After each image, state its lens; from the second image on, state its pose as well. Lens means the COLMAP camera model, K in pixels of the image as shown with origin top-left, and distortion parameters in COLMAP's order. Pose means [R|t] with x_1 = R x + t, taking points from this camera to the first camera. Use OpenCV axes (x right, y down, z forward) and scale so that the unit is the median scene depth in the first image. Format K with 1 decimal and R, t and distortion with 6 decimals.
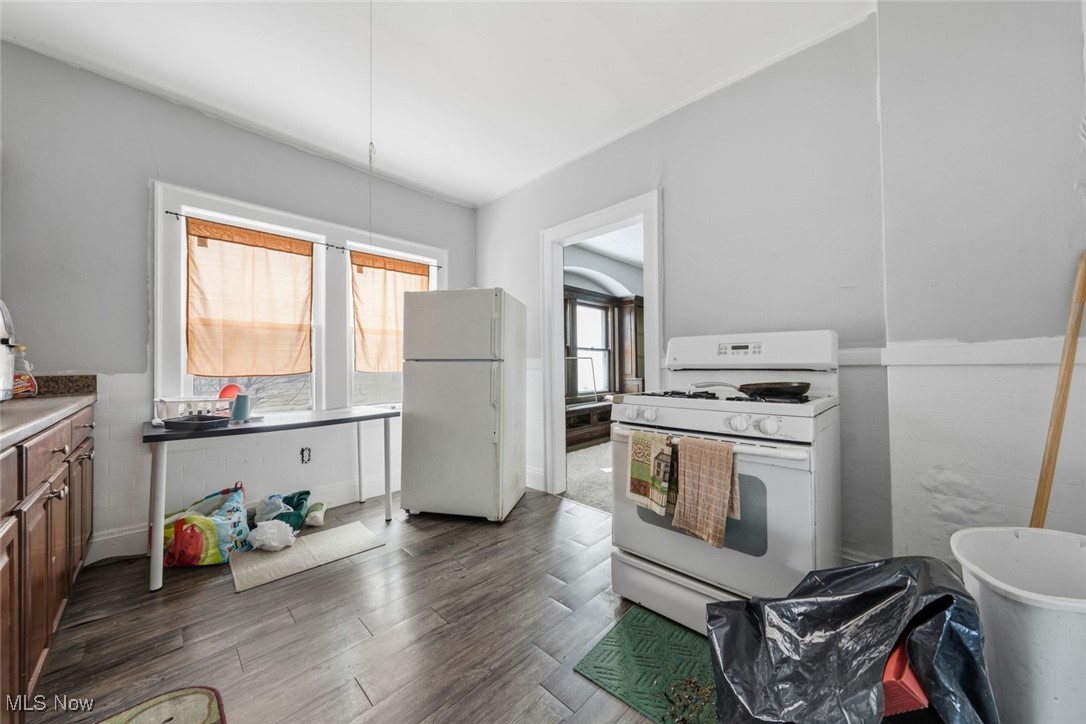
lens RADIAL K [[376.2, 0, 542.9], [0, 376.2, 362.1], [0, 0, 1]] dist [-0.000693, -0.000232]
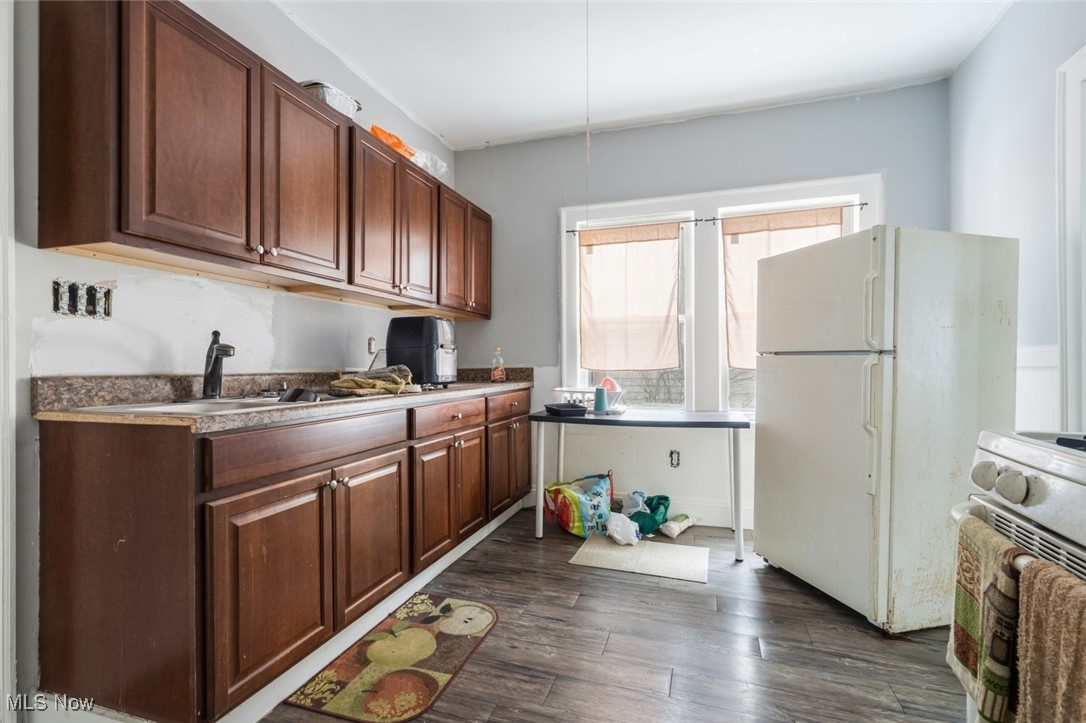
lens RADIAL K [[496.9, 0, 542.9], [0, 496.9, 365.2], [0, 0, 1]] dist [0.002829, -0.000136]
pose [[0.442030, 0.010297, -0.896941, 0.359571], [0.010290, 0.999810, 0.016549, -0.003102], [0.896941, -0.016544, 0.441840, 0.213395]]
